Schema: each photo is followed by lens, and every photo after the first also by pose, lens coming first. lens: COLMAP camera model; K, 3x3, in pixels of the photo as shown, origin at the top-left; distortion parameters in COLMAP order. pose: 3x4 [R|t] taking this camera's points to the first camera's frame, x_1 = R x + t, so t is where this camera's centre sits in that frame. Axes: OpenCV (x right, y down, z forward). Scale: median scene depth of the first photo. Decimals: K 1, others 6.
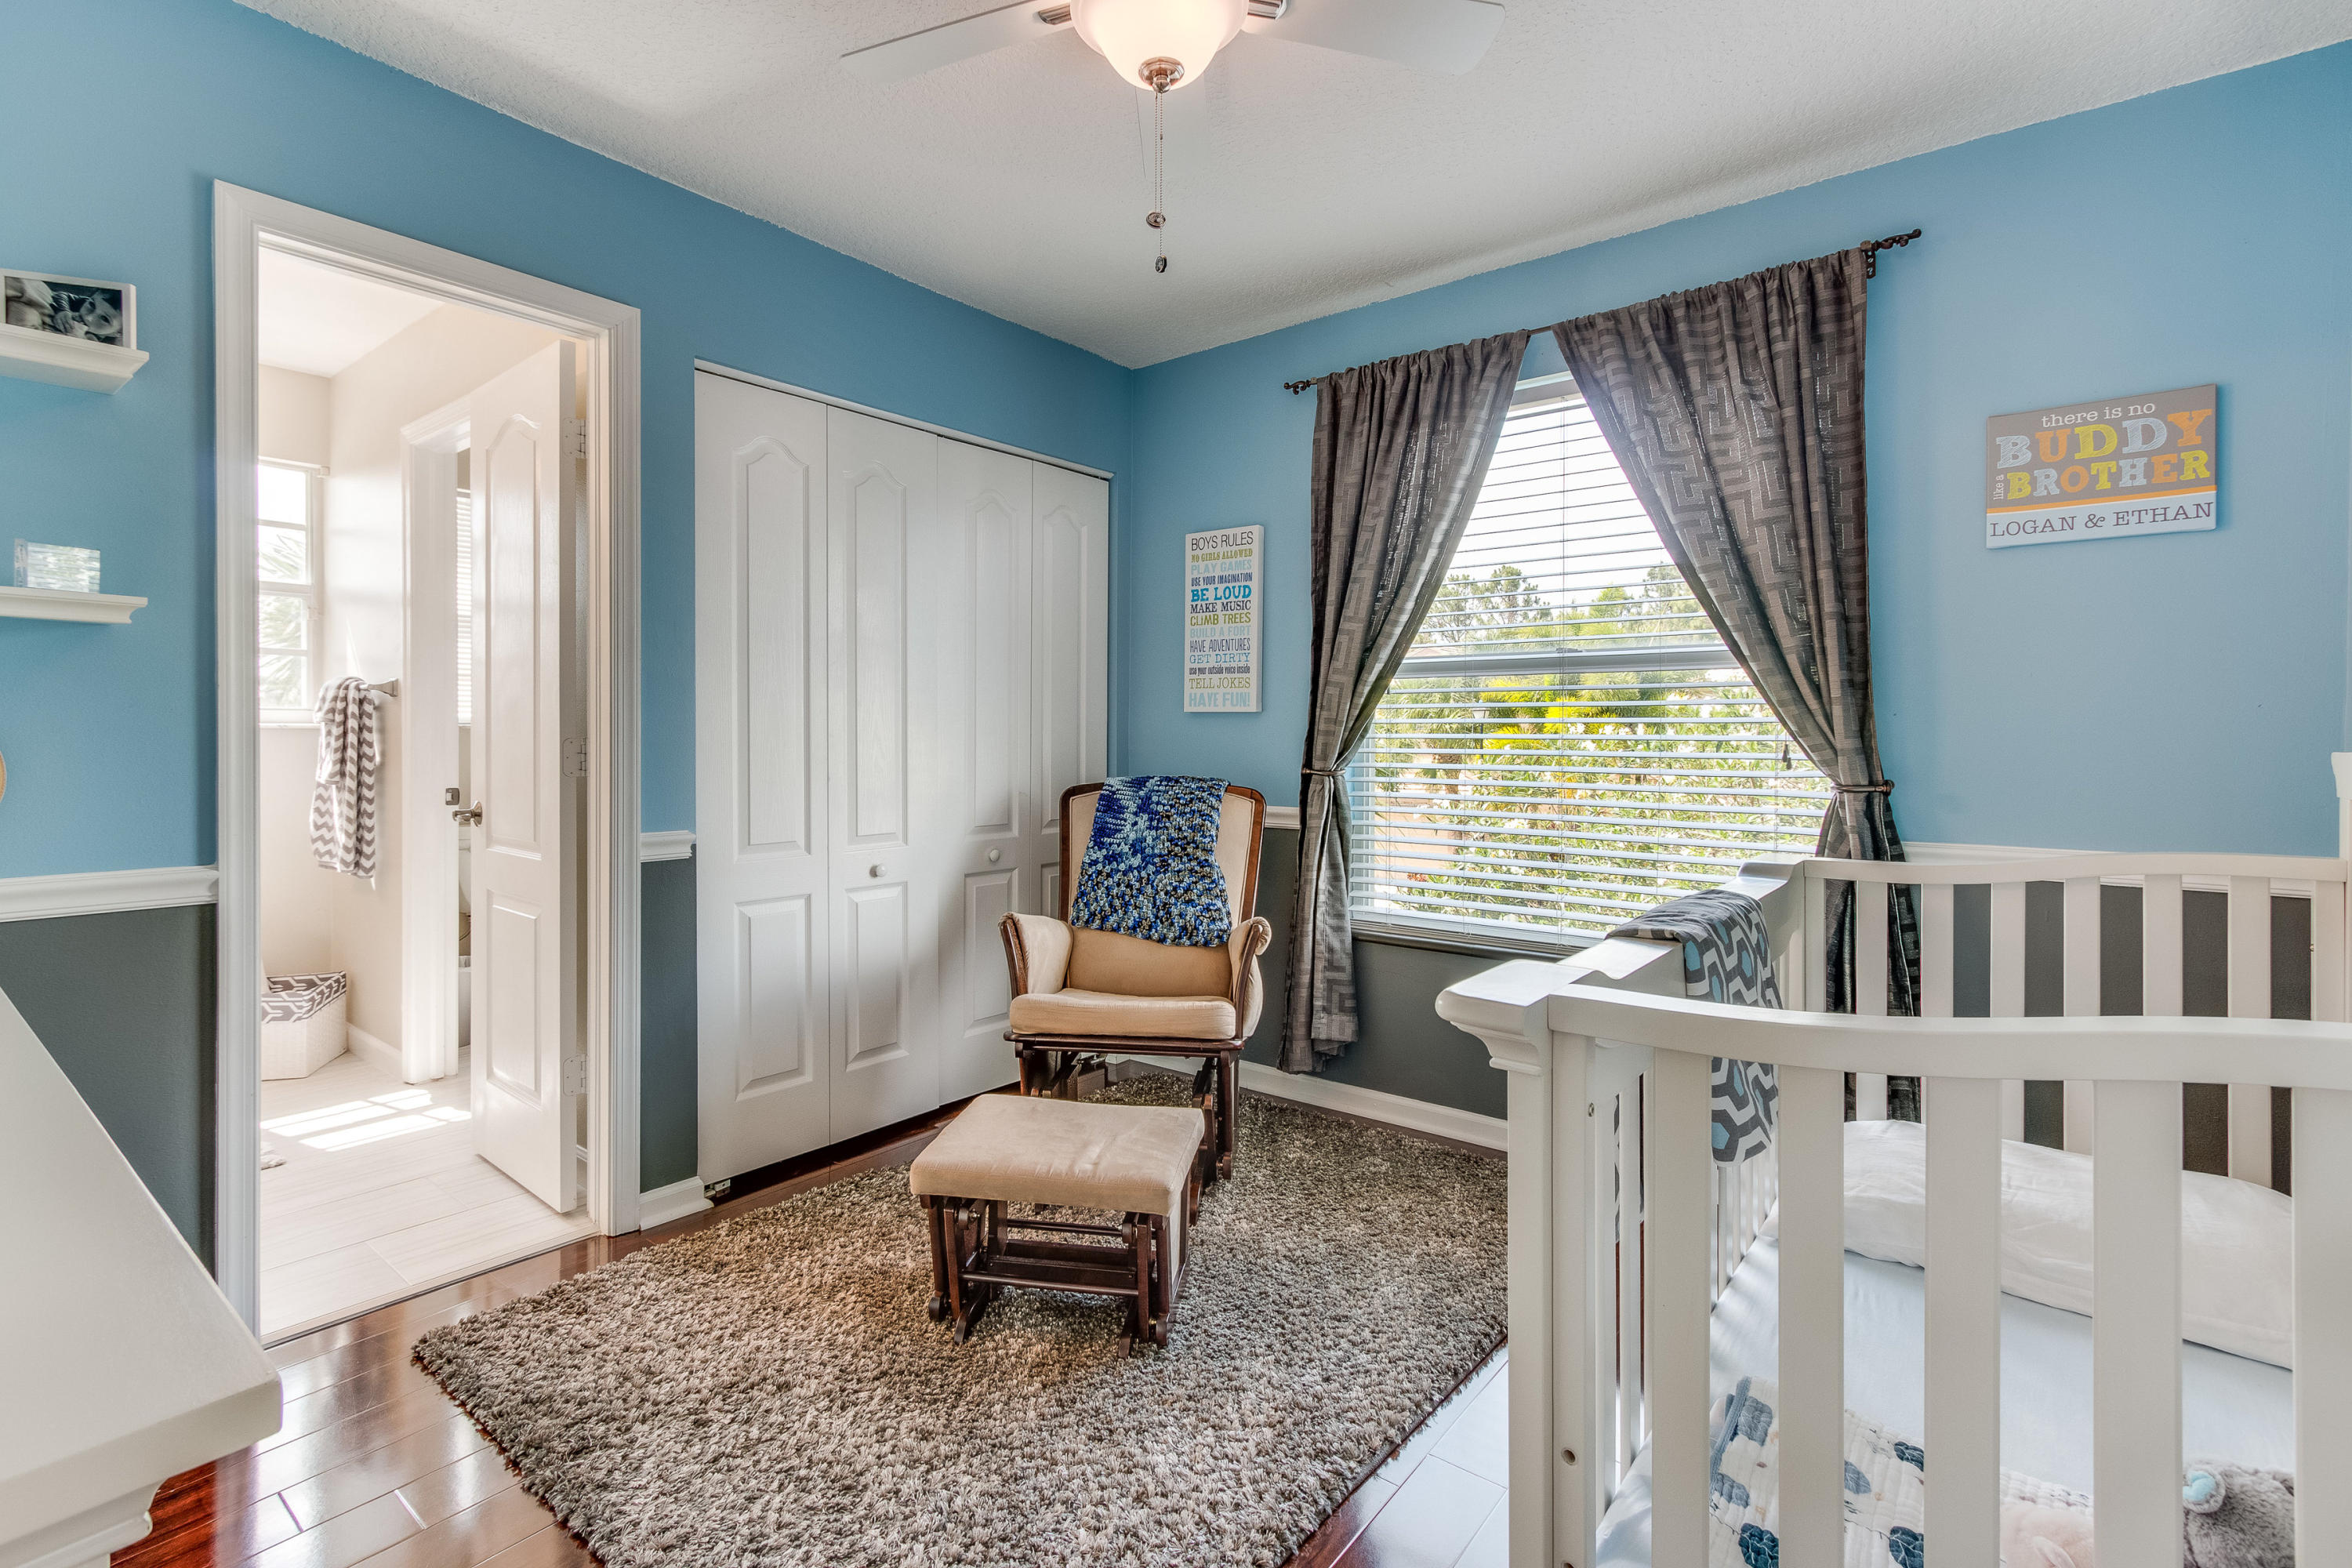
lens RADIAL K [[1087.6, 0, 1190.2], [0, 1087.6, 732.8], [0, 0, 1]] dist [-0.004381, 0.002722]
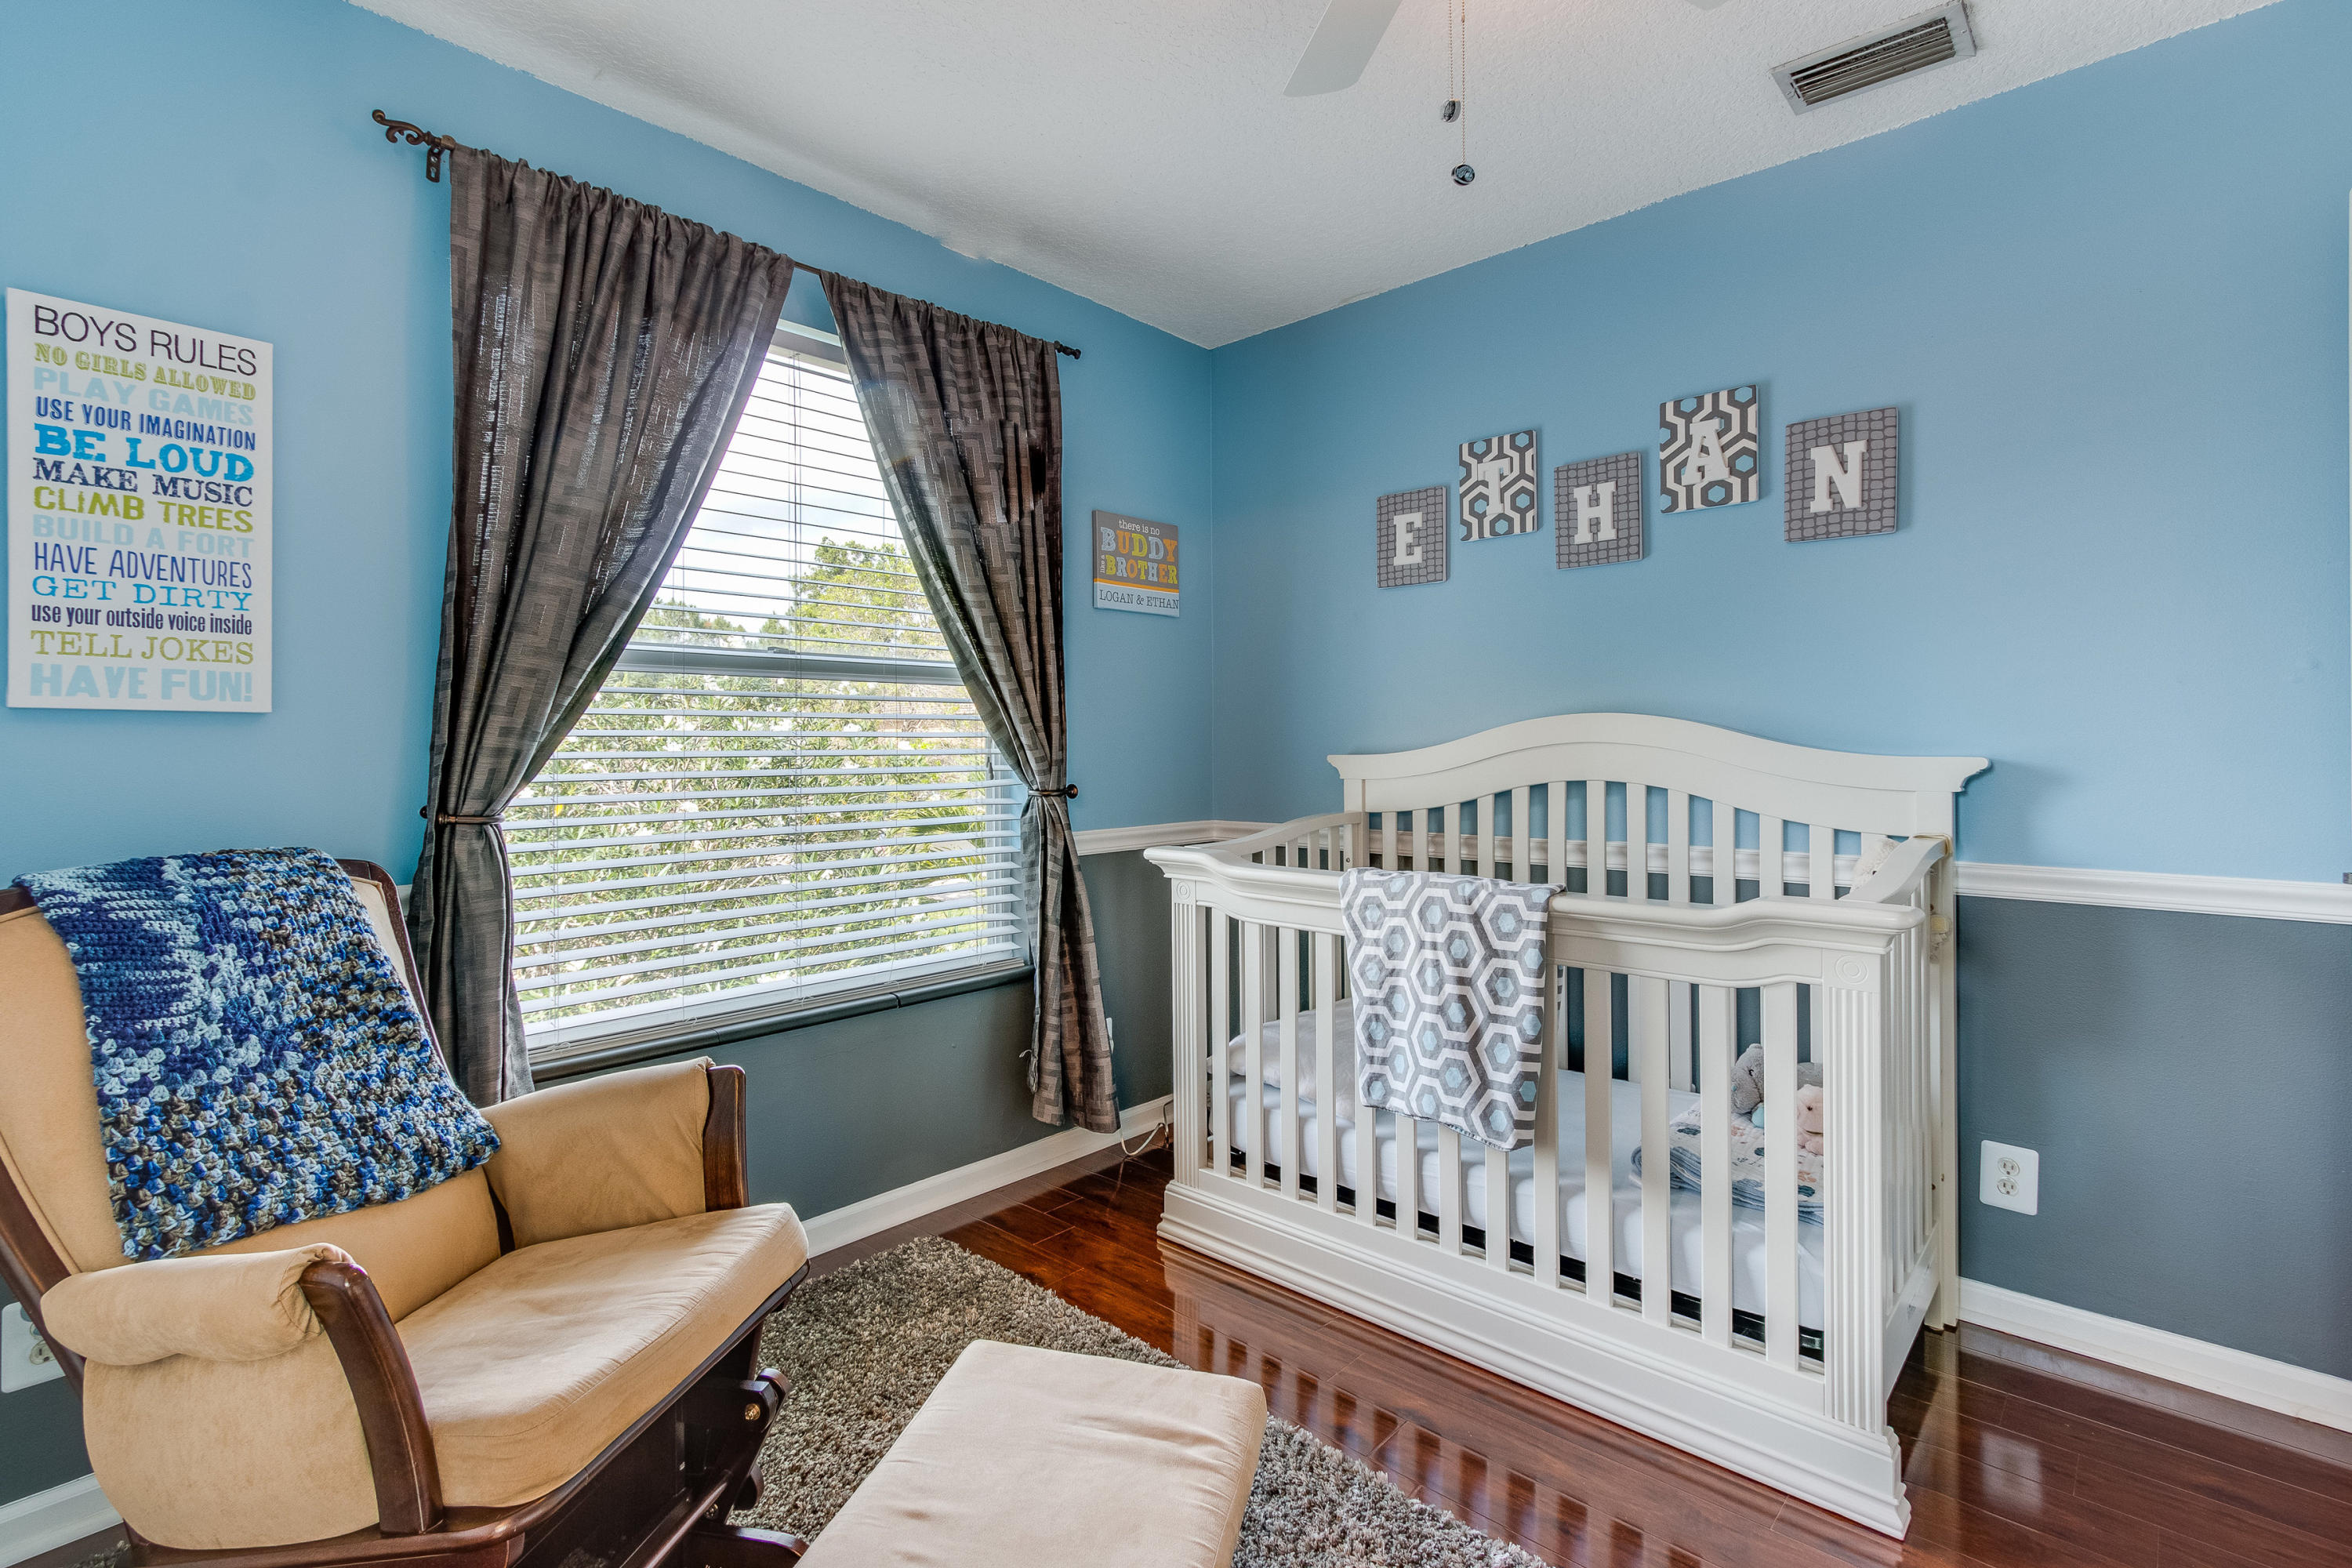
lens RADIAL K [[1087.6, 0, 1201.6], [0, 1087.6, 736.8], [0, 0, 1]] dist [-0.004381, 0.002722]
pose [[0.070177, 0.003340, 0.997529, -0.455643], [0.008014, 0.999960, -0.003912, -0.003061], [-0.997502, 0.008269, 0.070147, 0.593055]]
